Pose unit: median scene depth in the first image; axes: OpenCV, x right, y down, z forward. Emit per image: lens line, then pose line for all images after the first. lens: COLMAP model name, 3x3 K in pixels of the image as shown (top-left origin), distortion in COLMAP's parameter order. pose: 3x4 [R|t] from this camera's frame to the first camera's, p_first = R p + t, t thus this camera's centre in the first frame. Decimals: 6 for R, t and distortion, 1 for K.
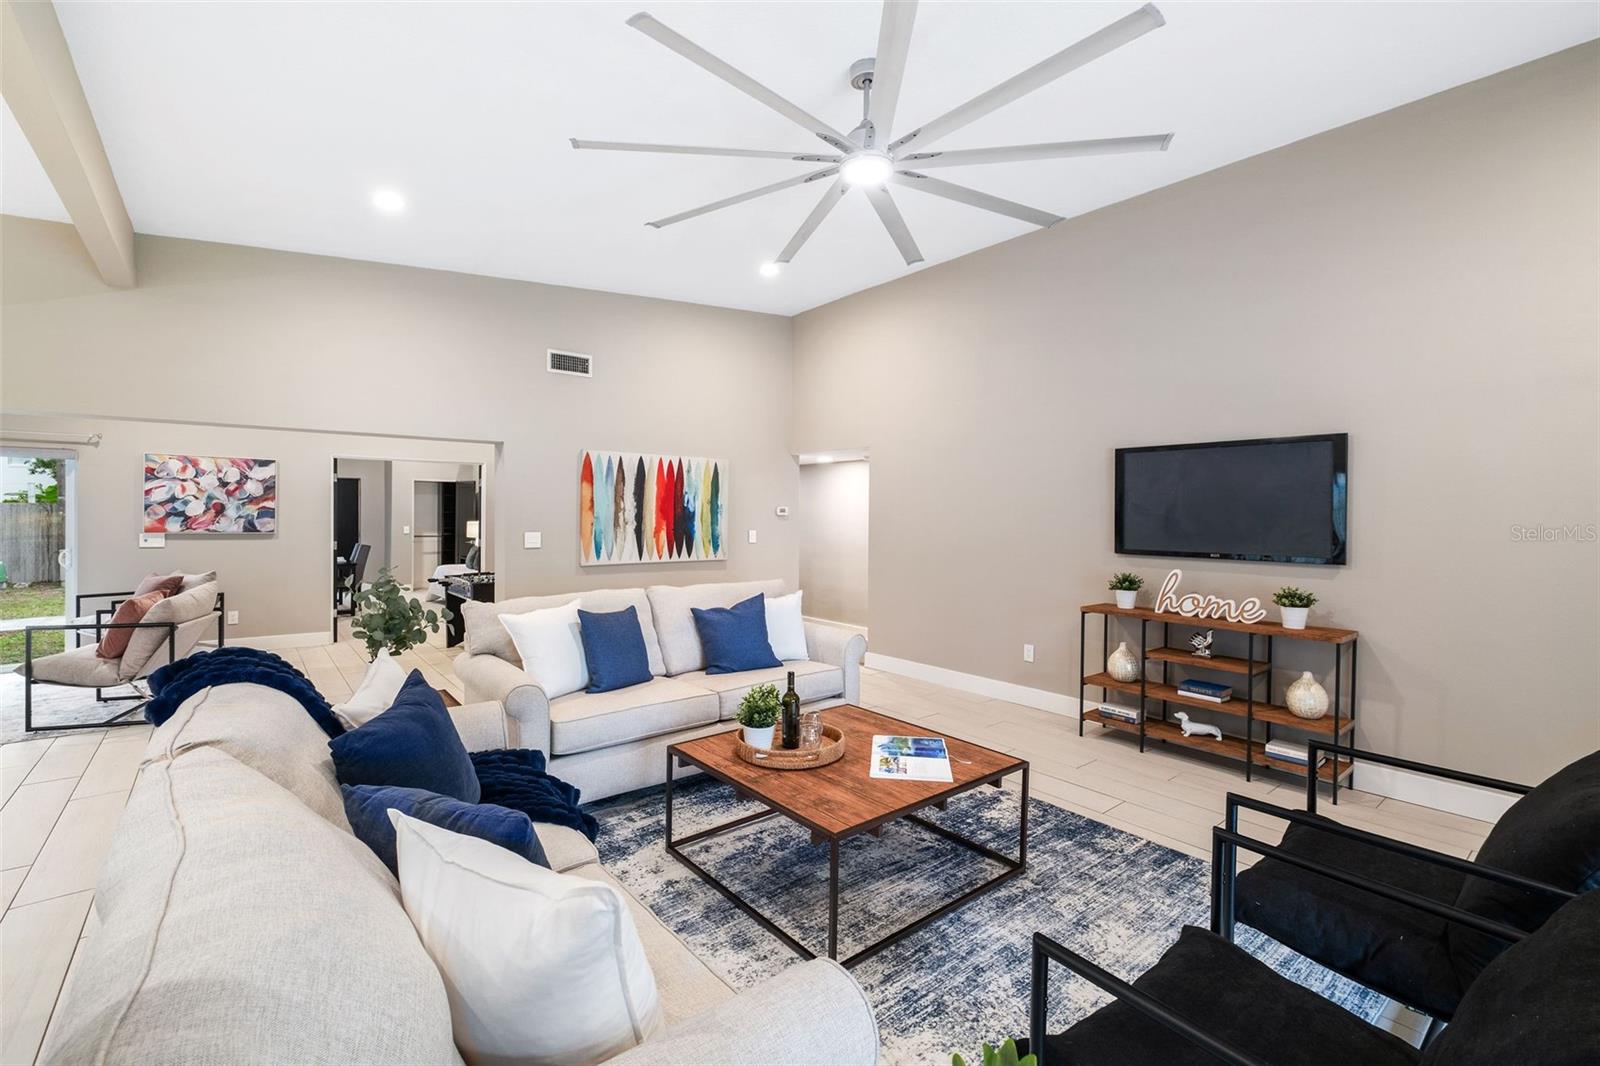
lens RADIAL K [[693.3, 0, 795.4], [0, 693.3, 521.4], [0, 0, 1]] dist [0.011171, -0.013415]
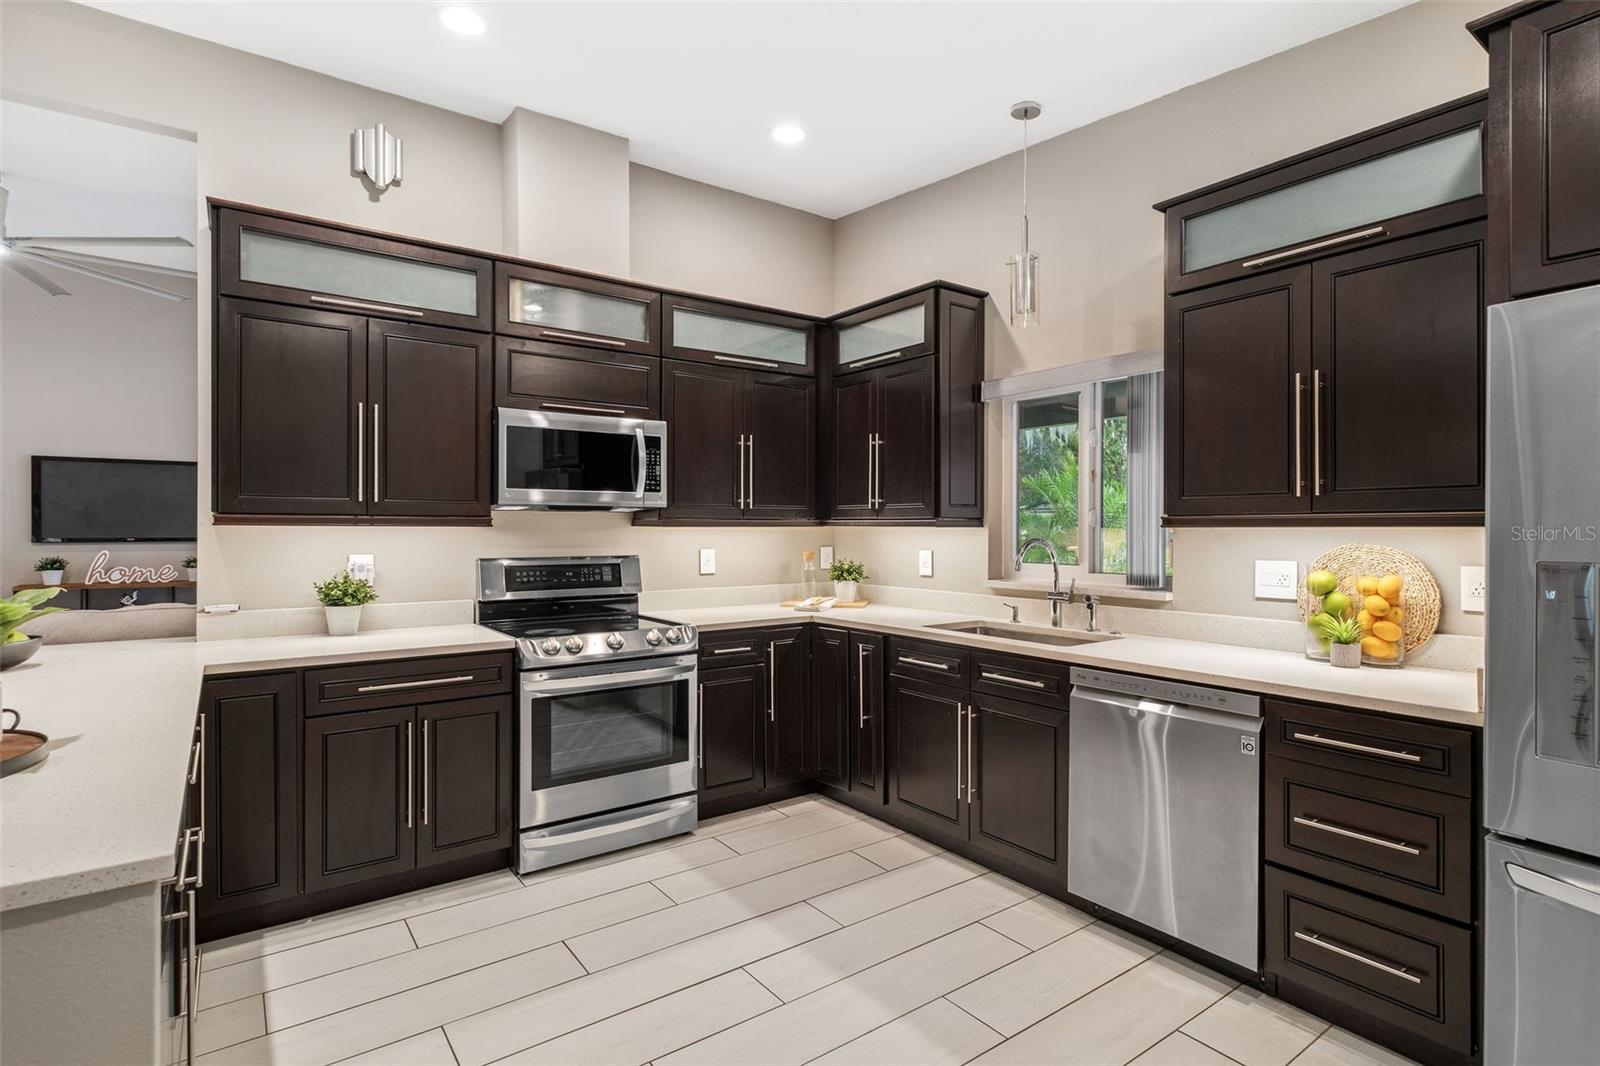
lens RADIAL K [[790.1, 0, 801.2], [0, 790.1, 530.5], [0, 0, 1]] dist [0.002057, -0.000177]
pose [[0.047478, -0.011497, 0.998806, -0.626192], [0.010161, 0.999888, 0.011026, 0.017643], [-0.998821, 0.009626, 0.047589, -0.294502]]
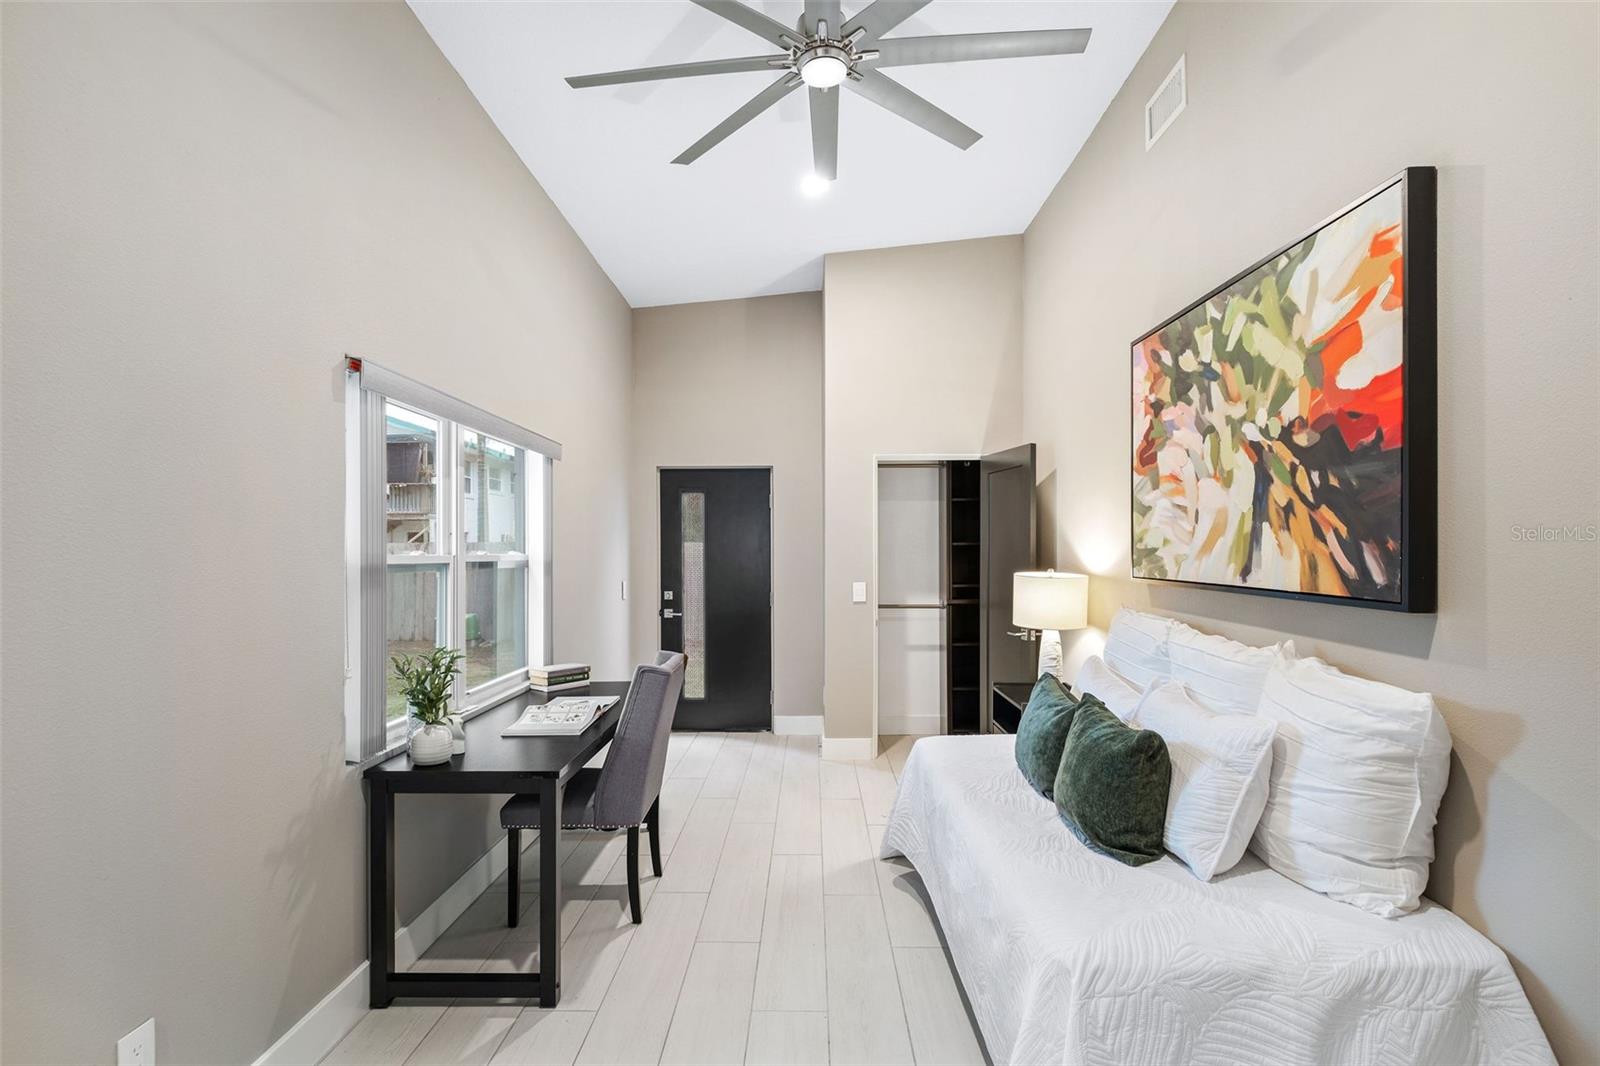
lens RADIAL K [[772.7, 0, 802.3], [0, 772.7, 551.5], [0, 0, 1]] dist [0.000917, 0.000118]
pose [[0.773743, -0.009729, -0.633424, -0.626939], [0.001116, 0.999901, -0.013994, -0.007233], [0.633498, 0.010120, 0.773678, 1.291168]]
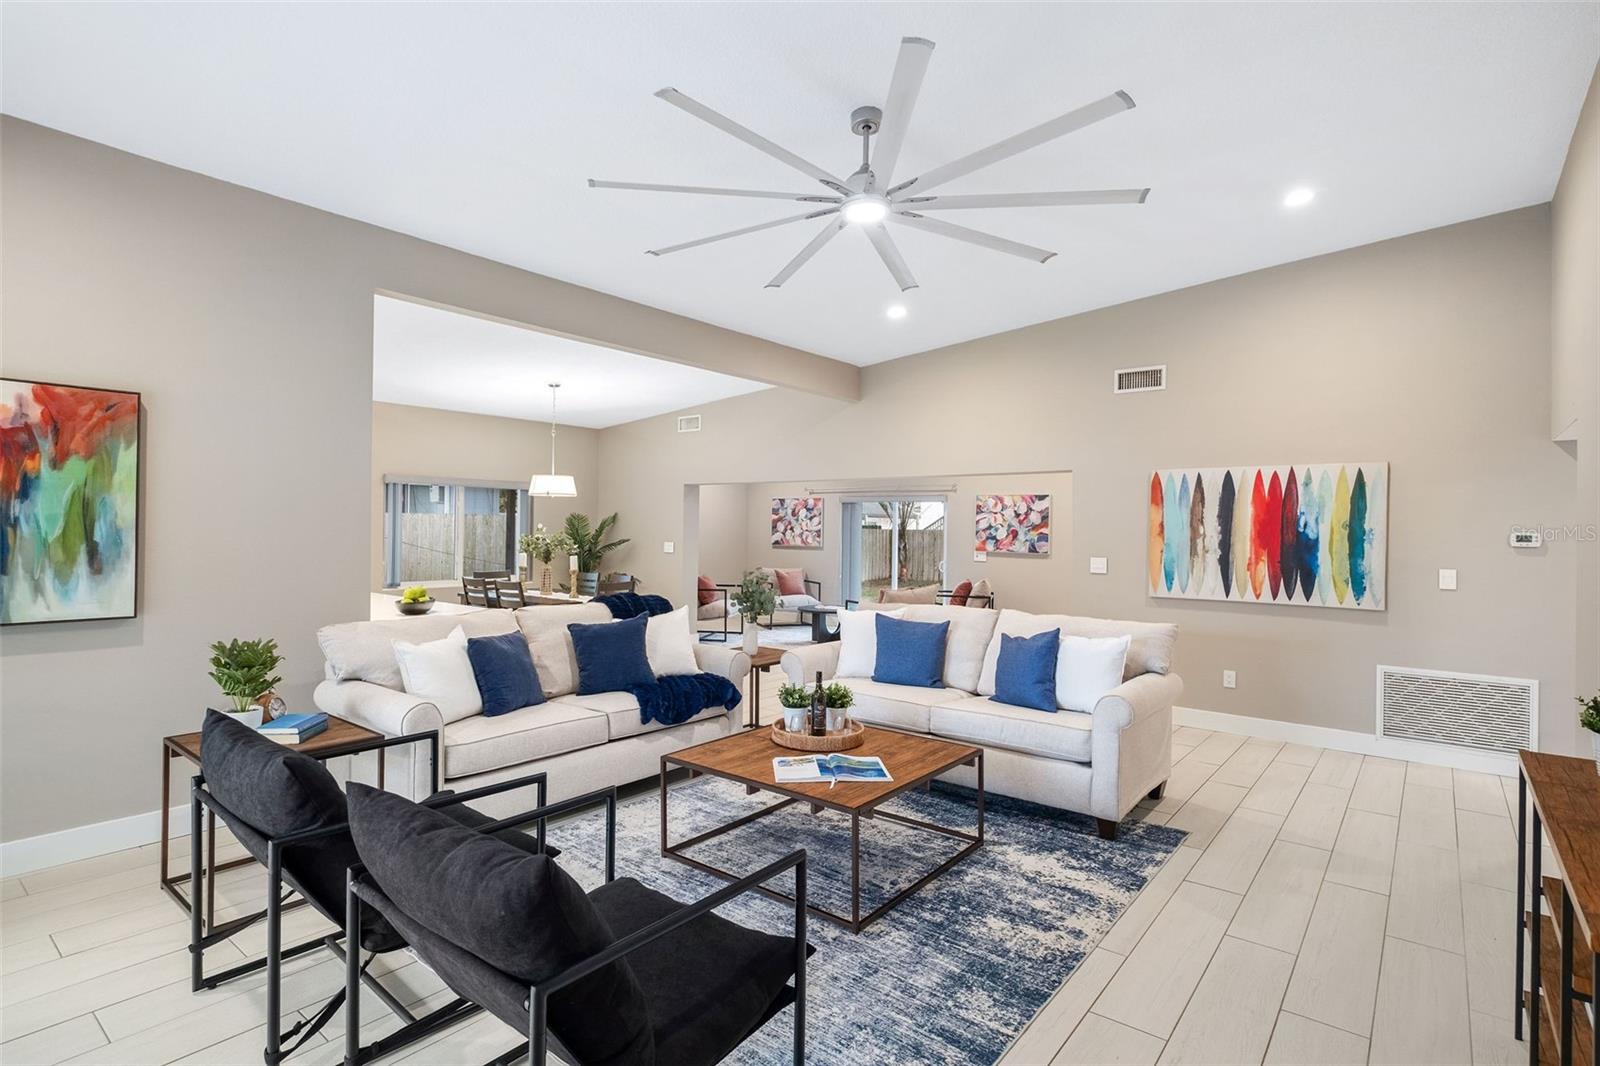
lens RADIAL K [[790.1, 0, 801.2], [0, 790.1, 530.5], [0, 0, 1]] dist [0.002057, -0.000177]
pose [[0.215608, -0.003228, -0.976475, 0.582318], [-0.022321, 0.999717, -0.008233, -0.004020], [0.976225, 0.023571, 0.215475, 0.307116]]
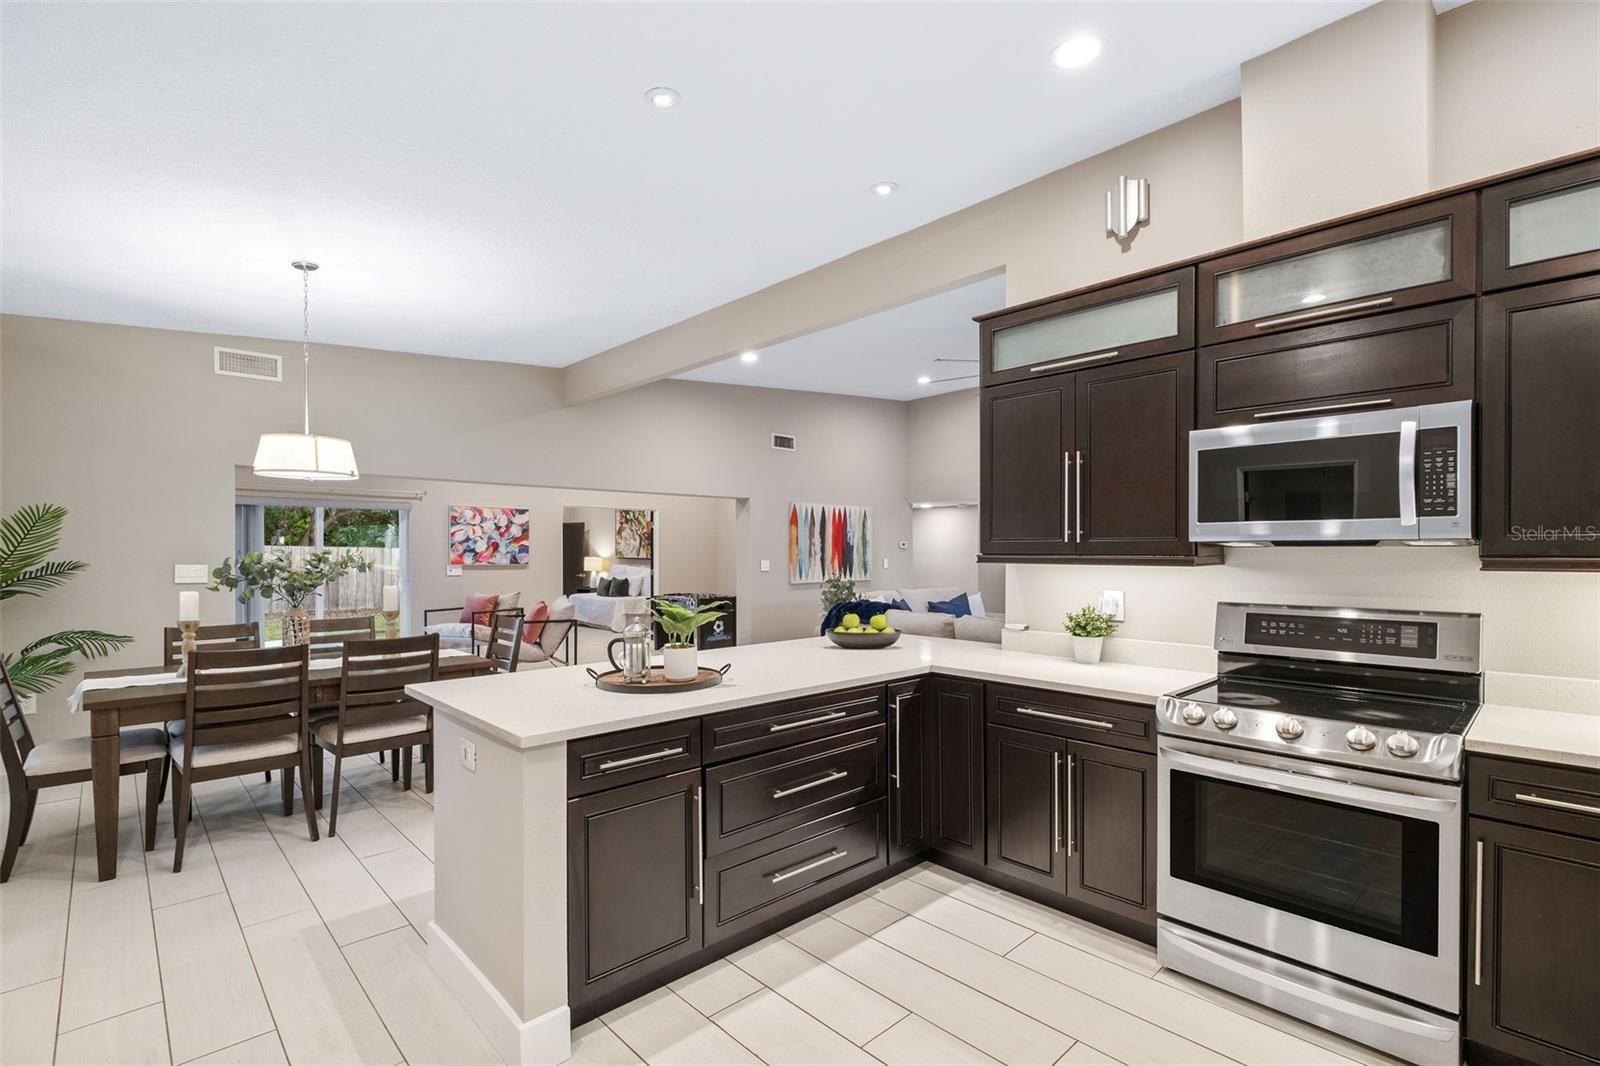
lens RADIAL K [[725.5, 0, 807.5], [0, 725.5, 558.5], [0, 0, 1]] dist [0.000691, -0.001428]
pose [[0.996301, -0.010107, 0.085336, -0.382057], [0.010150, 0.999948, -0.000074, 0.011779], [-0.085331, 0.000940, 0.996352, -0.464668]]
